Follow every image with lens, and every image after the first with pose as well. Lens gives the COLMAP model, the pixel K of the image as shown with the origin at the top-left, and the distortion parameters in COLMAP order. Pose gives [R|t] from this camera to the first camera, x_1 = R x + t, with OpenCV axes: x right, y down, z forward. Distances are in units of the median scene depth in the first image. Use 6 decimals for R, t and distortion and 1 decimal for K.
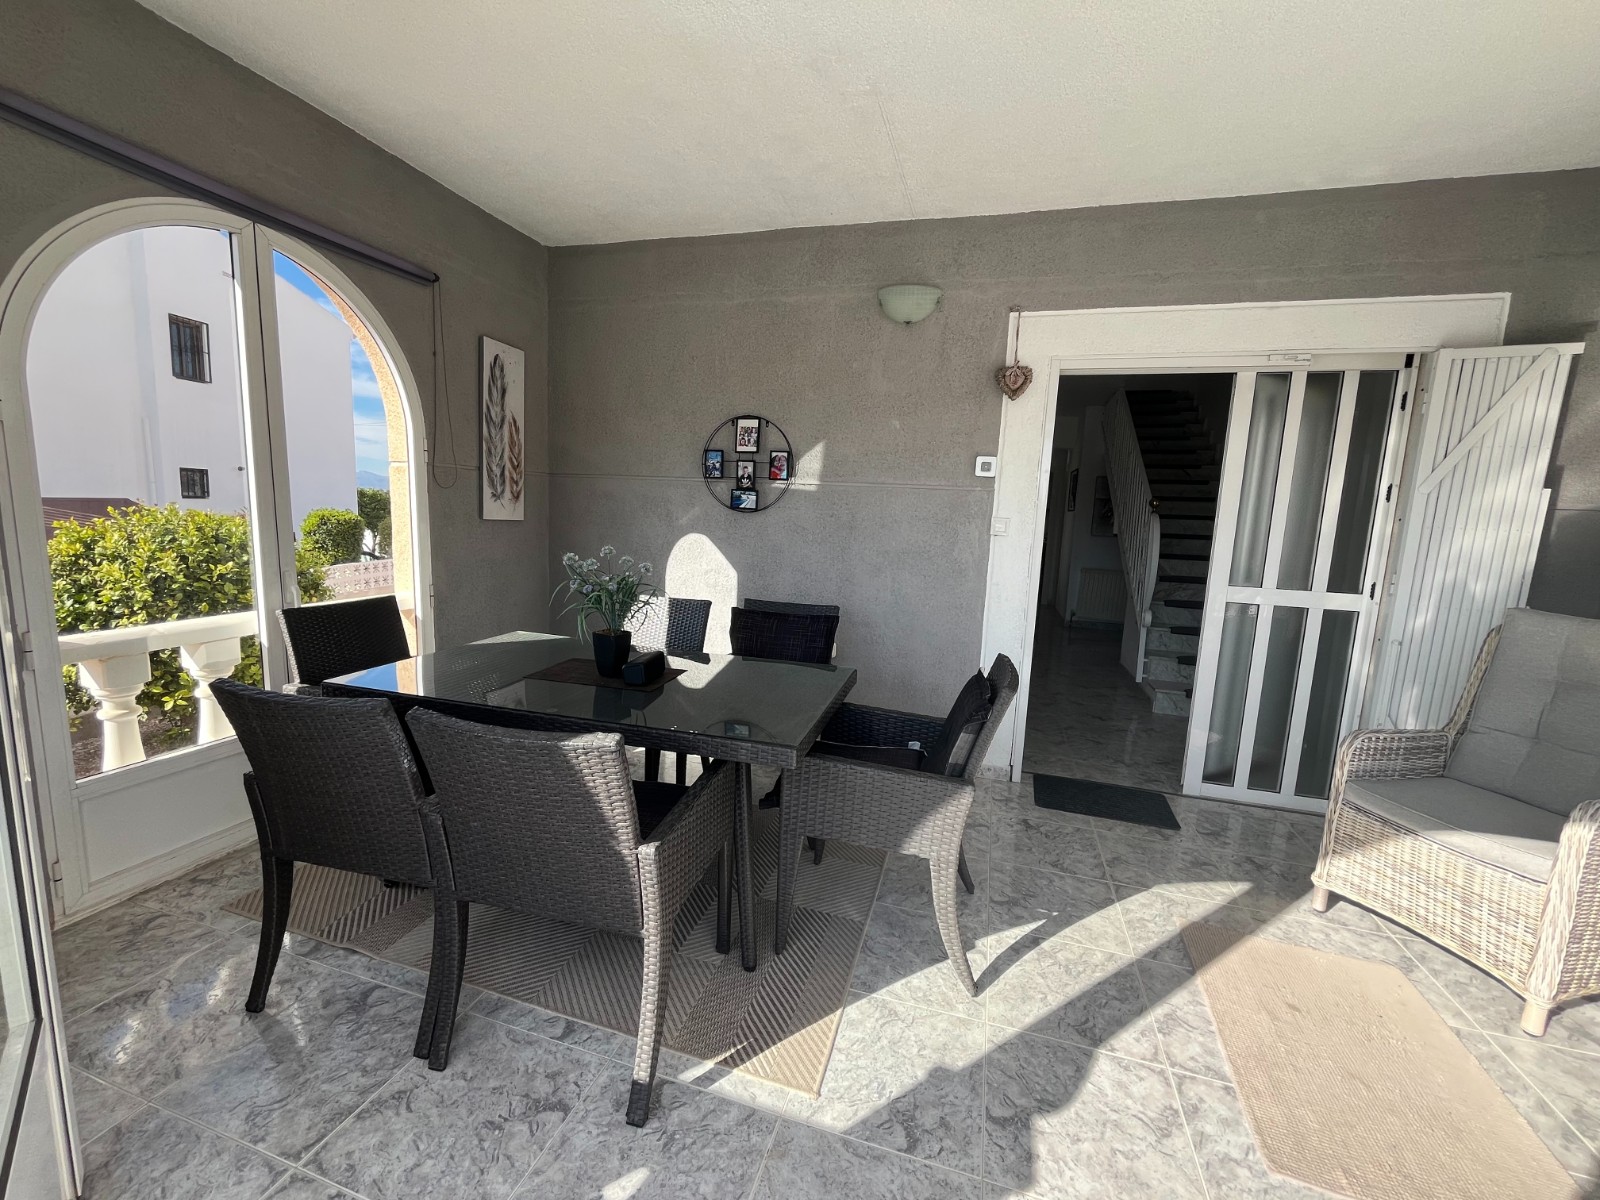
lens RADIAL K [[647.9, 0, 796.9], [0, 647.9, 598.8], [0, 0, 1]] dist [-0.003090, -0.000706]
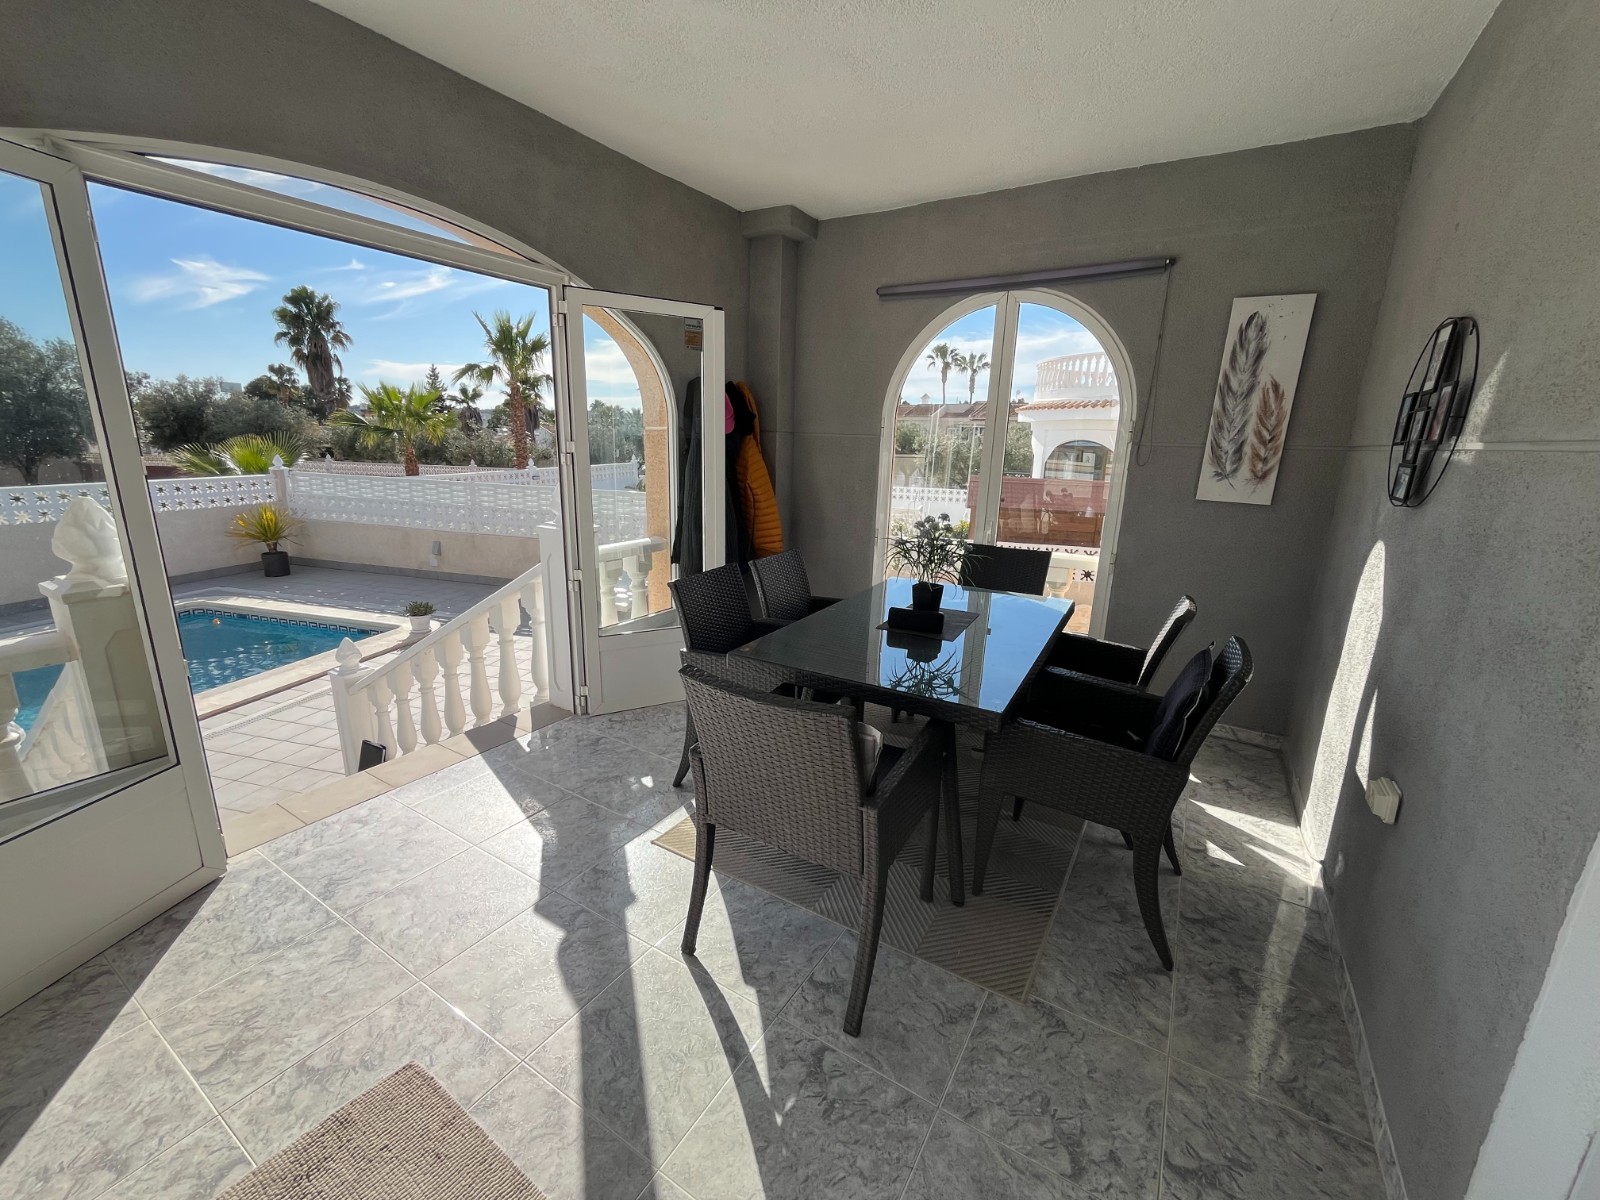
lens RADIAL K [[647.9, 0, 800.7], [0, 647.9, 596.8], [0, 0, 1]] dist [-0.003090, -0.000706]
pose [[-0.243635, 0.183872, -0.952278, 0.643046], [-0.170750, 0.958396, 0.228739, -0.113736], [0.954718, 0.218330, -0.202103, 0.733845]]
